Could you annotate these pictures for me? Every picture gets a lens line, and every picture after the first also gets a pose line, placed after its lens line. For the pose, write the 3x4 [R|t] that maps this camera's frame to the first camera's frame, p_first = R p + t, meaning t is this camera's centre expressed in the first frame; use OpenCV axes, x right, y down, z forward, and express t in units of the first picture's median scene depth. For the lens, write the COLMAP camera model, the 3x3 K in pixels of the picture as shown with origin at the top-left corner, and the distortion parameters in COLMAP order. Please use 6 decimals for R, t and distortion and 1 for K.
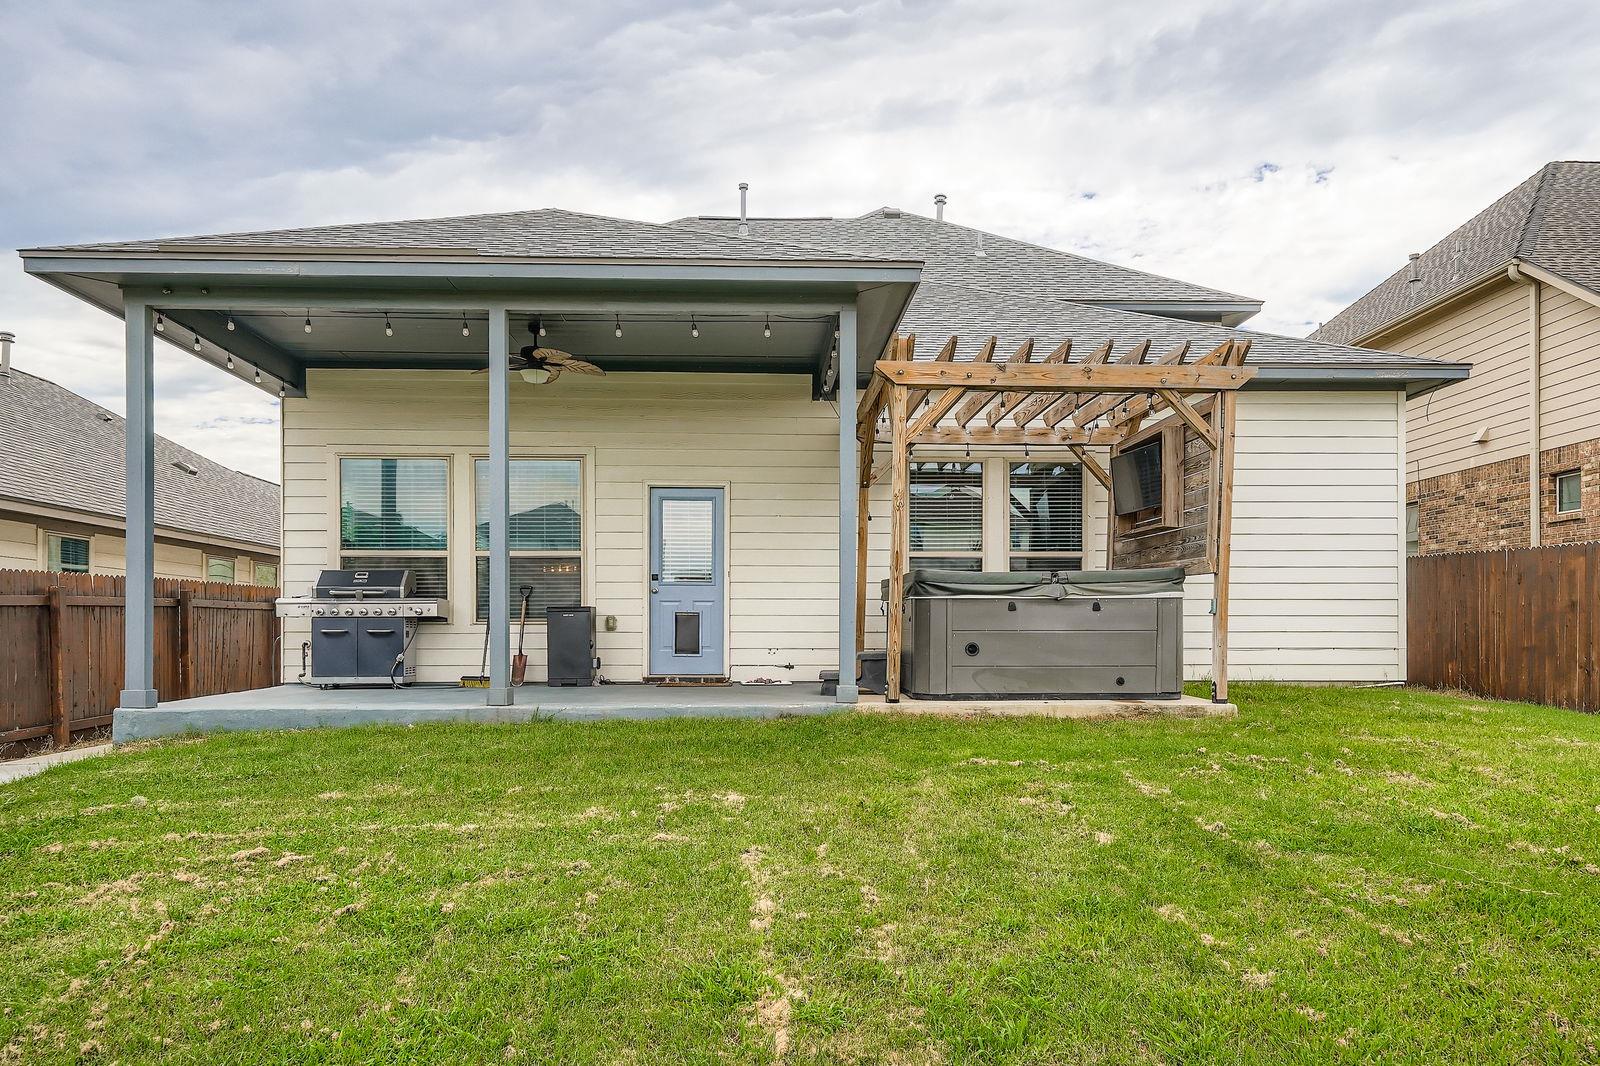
lens RADIAL K [[1120.8, 0, 818.7], [0, 1120.8, 624.9], [0, 0, 1]] dist [0.018593, 0.002051]
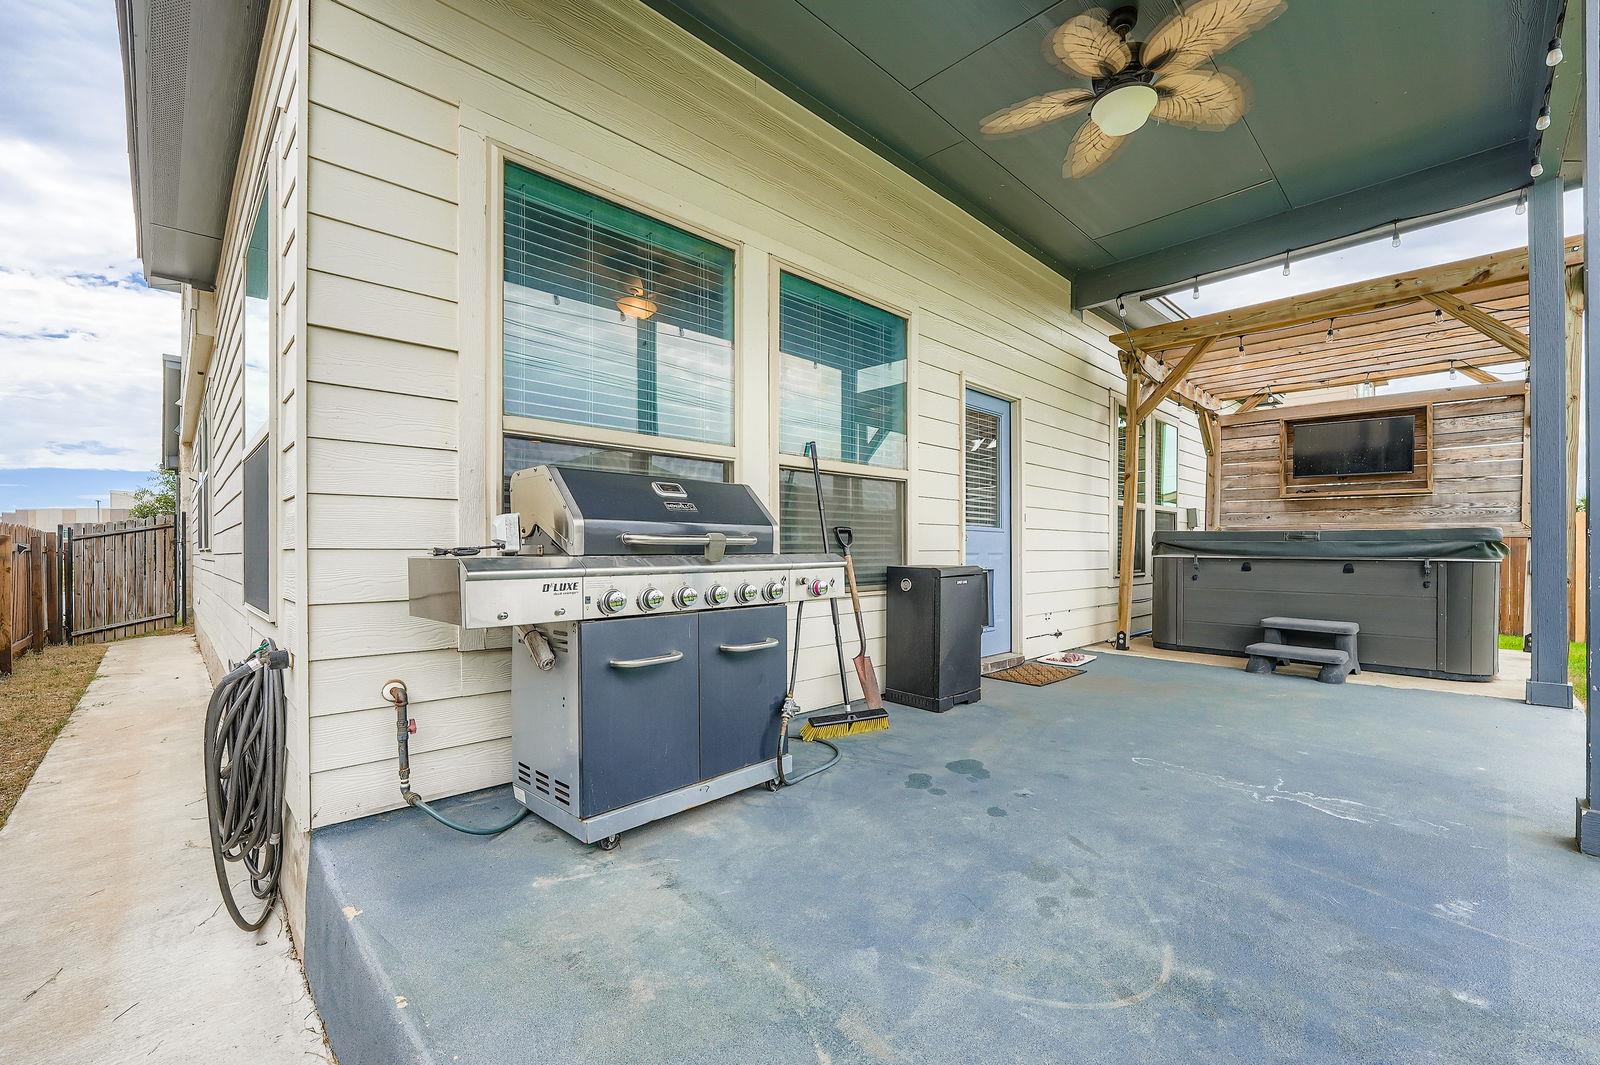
lens RADIAL K [[654.3, 0, 777.3], [0, 654.3, 550.0], [0, 0, 1]] dist [-0.006095, -0.000181]
pose [[0.749404, 0.000412, 0.662112, -0.503060], [-0.007429, 0.999942, 0.007787, -0.026117], [-0.662071, -0.010754, 0.749364, 0.796334]]
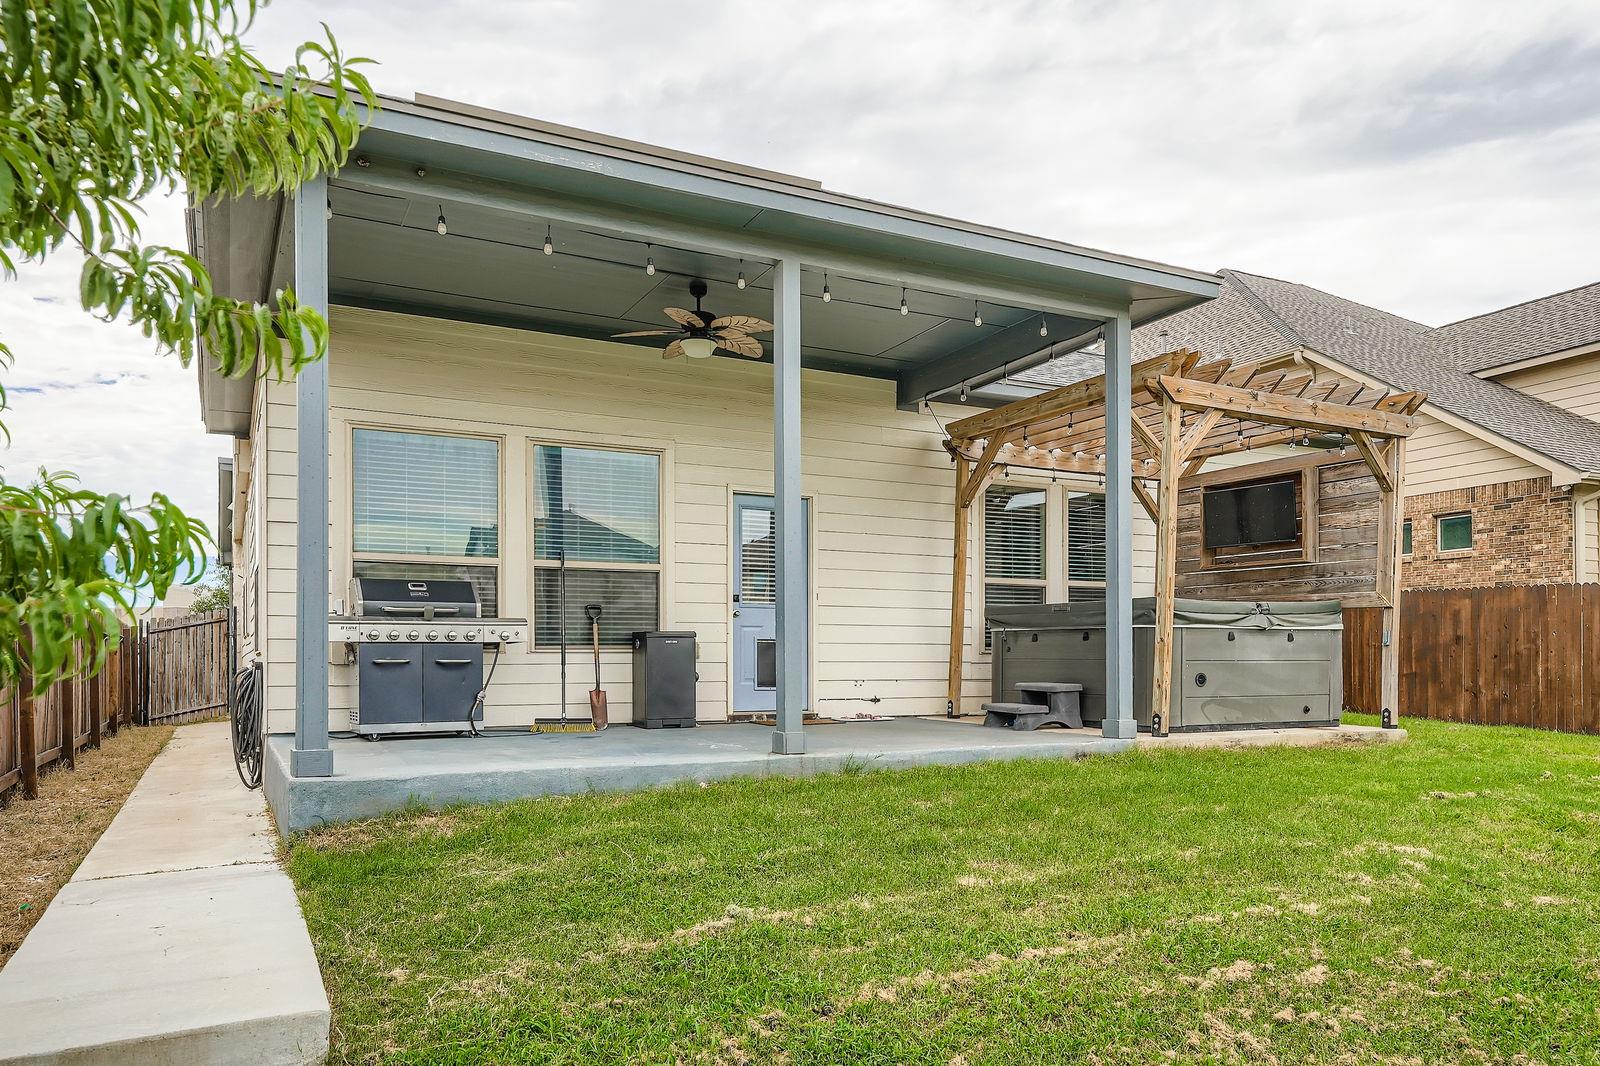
lens RADIAL K [[1120.8, 0, 794.1], [0, 1120.8, 651.6], [0, 0, 1]] dist [0.018593, 0.002051]
pose [[0.905501, 0.002796, 0.424336, -0.481494], [-0.002392, 0.999996, -0.001485, -0.000391], [-0.424338, 0.000330, 0.905504, 0.209467]]
